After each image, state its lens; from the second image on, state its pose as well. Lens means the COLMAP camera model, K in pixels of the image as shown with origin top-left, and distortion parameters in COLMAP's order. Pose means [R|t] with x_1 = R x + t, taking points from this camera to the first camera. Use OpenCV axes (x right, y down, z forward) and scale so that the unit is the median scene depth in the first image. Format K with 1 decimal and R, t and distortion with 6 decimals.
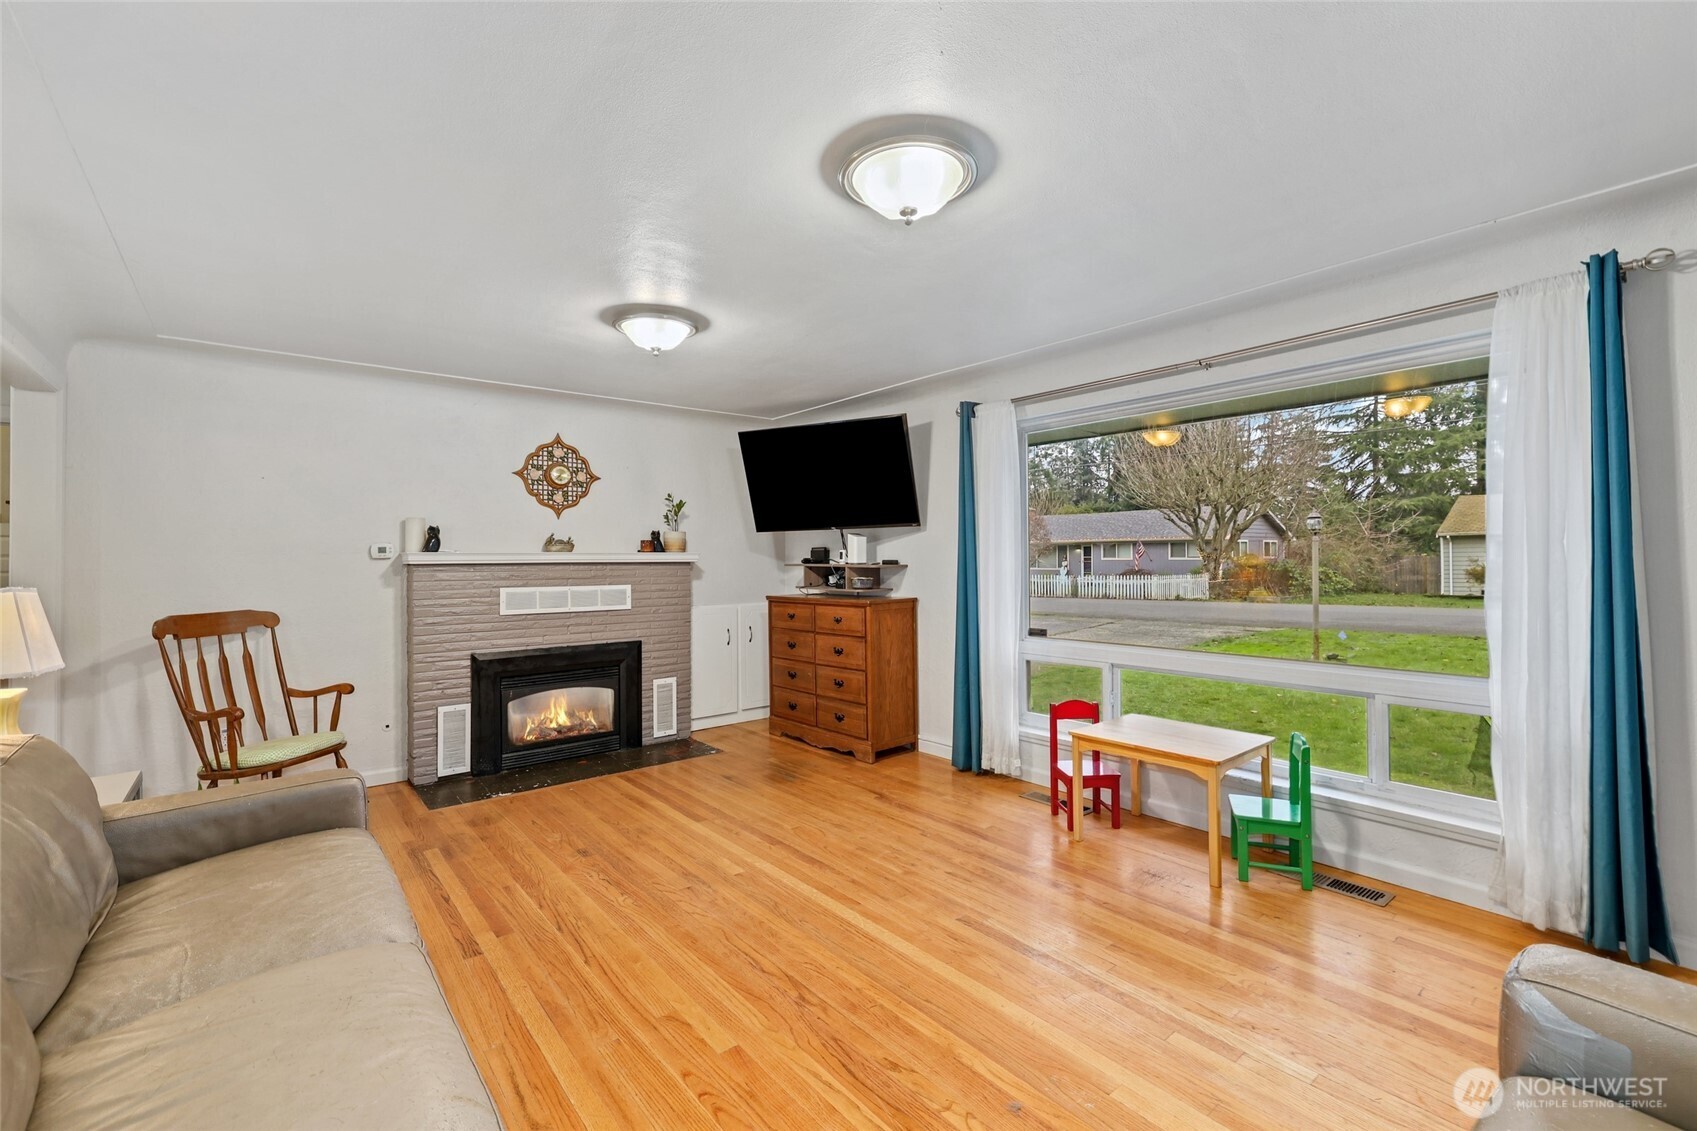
lens RADIAL K [[728.6, 0, 846.9], [0, 728.6, 554.8], [0, 0, 1]] dist [-0.007212, 0.000094]
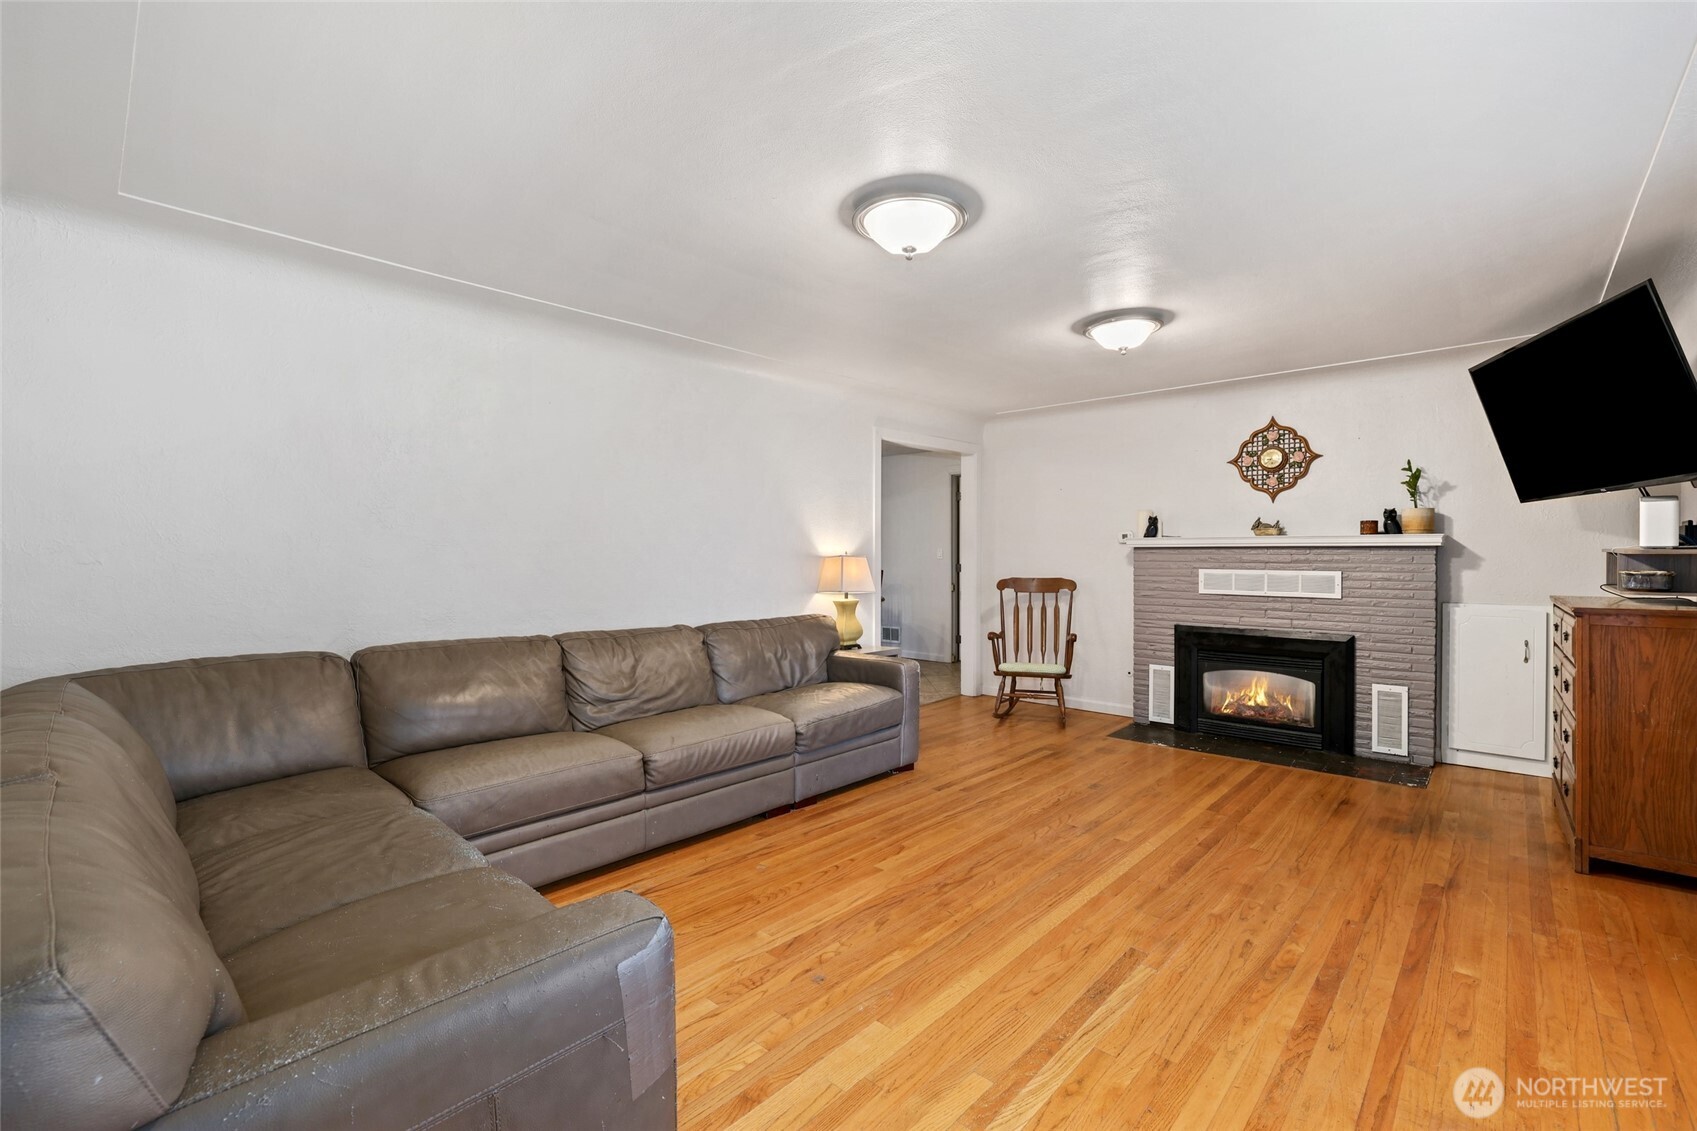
lens RADIAL K [[728.6, 0, 847.7], [0, 728.6, 563.2], [0, 0, 1]] dist [-0.007212, 0.000094]
pose [[0.148783, 0.024198, -0.988574, 0.545169], [0.008554, 0.999632, 0.025756, 0.003393], [0.988833, -0.012289, 0.148521, 0.300070]]
